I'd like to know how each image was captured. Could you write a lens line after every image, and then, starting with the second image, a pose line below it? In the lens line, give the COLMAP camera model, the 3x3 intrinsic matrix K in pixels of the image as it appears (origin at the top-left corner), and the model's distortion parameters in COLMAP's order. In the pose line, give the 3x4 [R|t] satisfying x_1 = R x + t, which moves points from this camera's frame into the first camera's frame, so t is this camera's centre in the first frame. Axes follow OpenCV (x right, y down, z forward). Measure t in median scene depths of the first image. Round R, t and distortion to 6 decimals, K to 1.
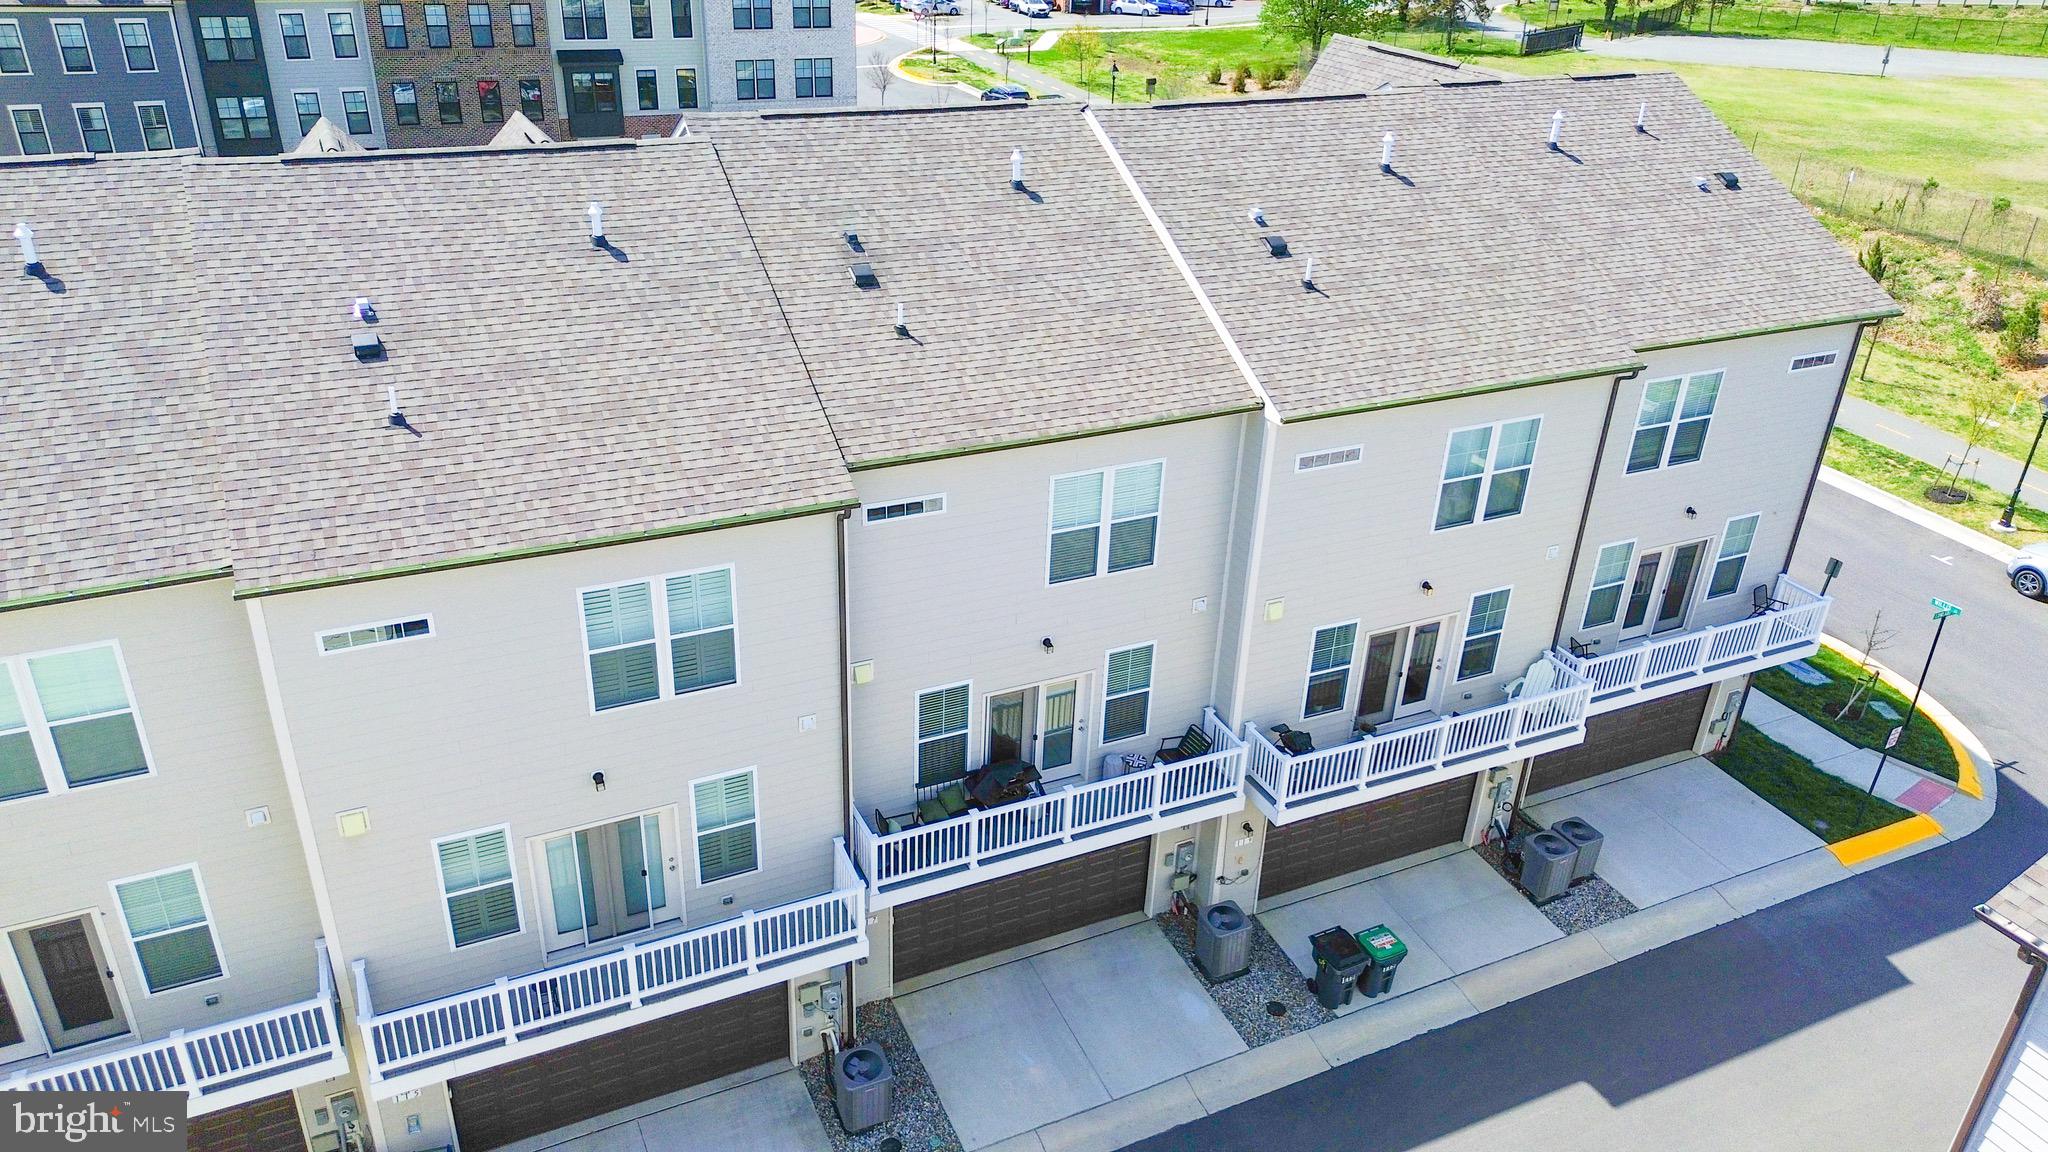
lens RADIAL K [[1462.5, 0, 1024.0], [0, 1462.5, 576.0], [0, 0, 1]] dist [0.045663, -0.067931]
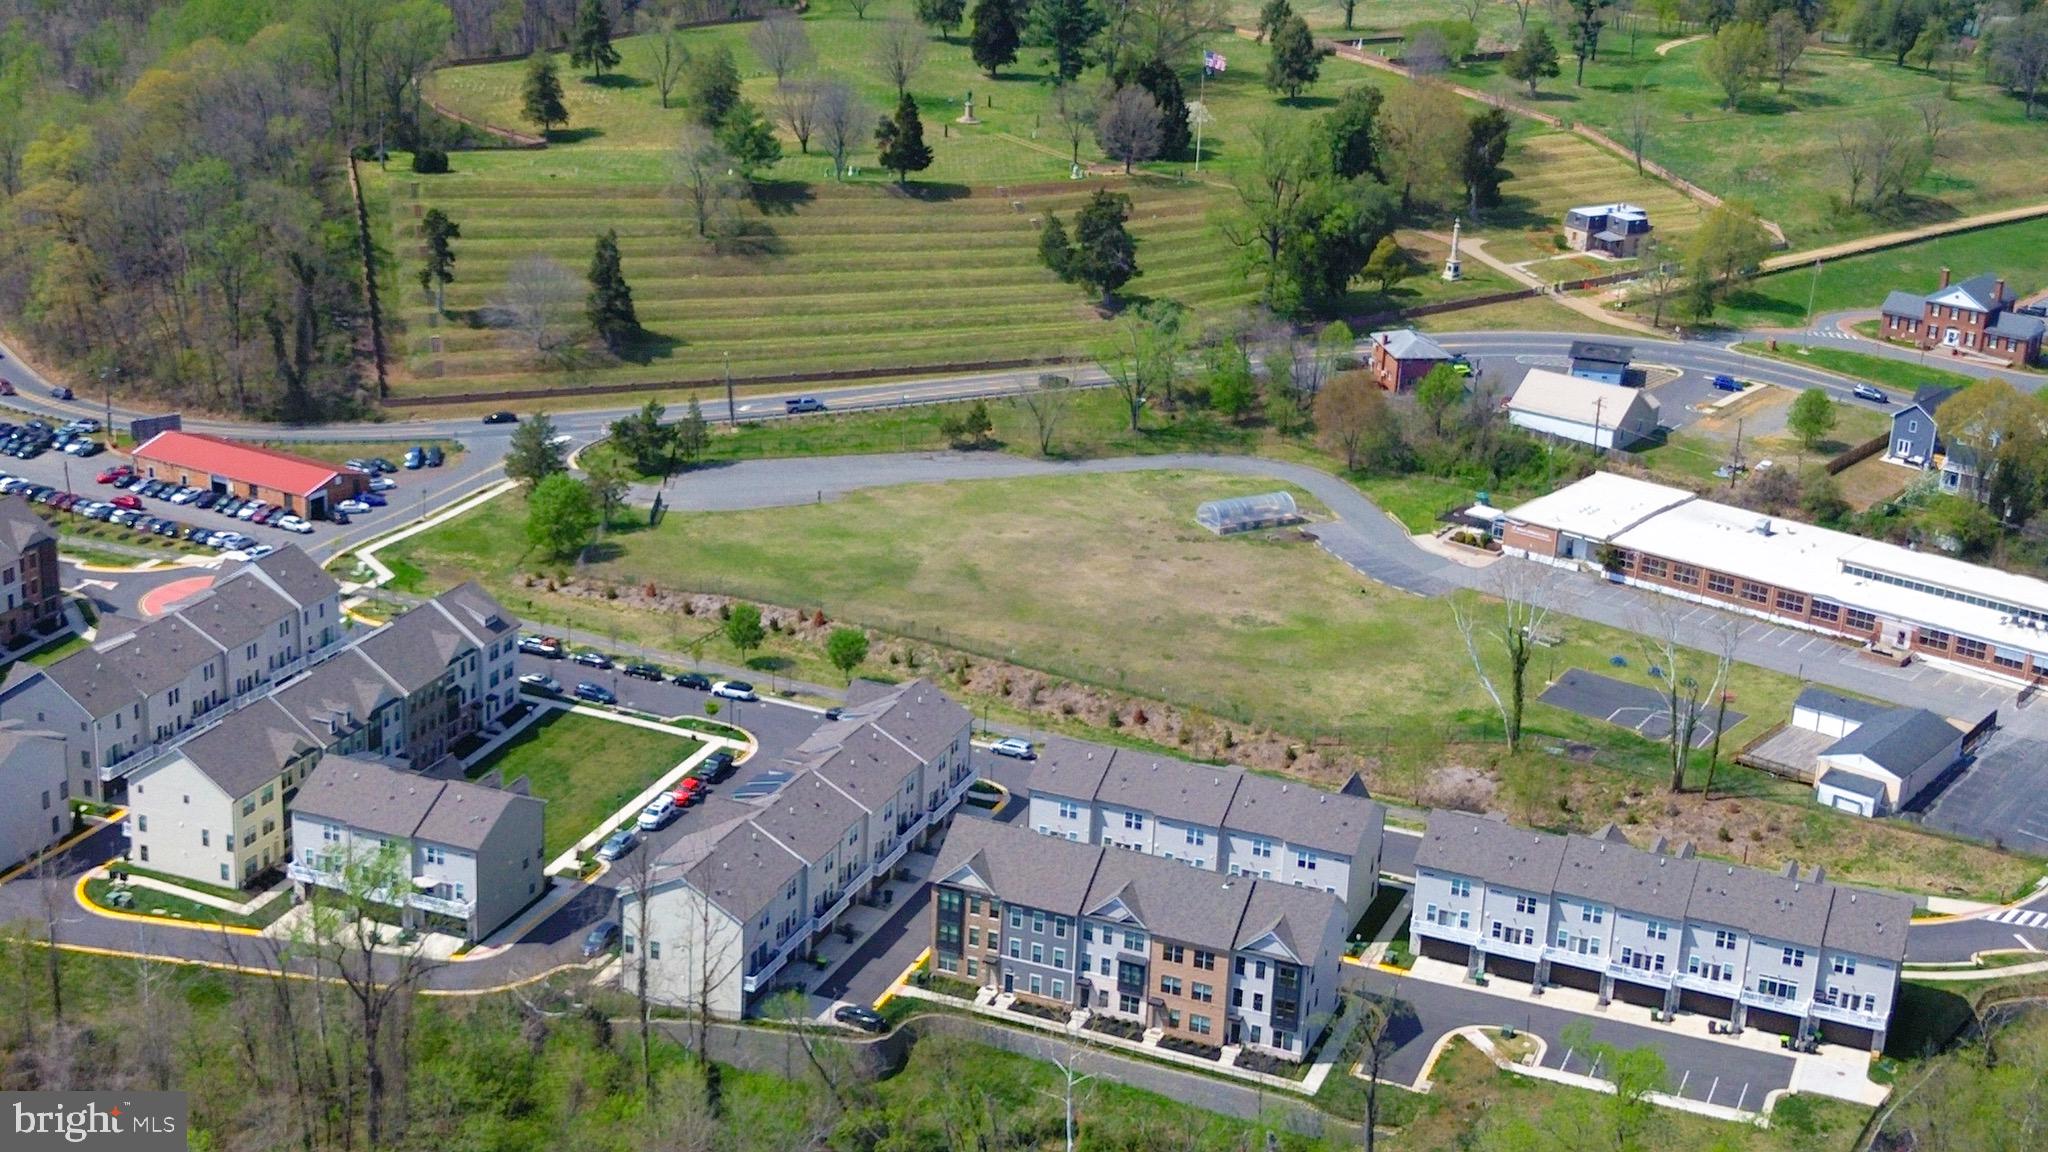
lens RADIAL K [[1462.5, 0, 1024.0], [0, 1462.5, 576.0], [0, 0, 1]] dist [0.045663, -0.067931]
pose [[0.743782, -0.227718, 0.628437, -1.120763], [0.341822, 0.937525, -0.064843, -0.107036], [-0.574410, 0.263042, 0.775153, -1.531645]]
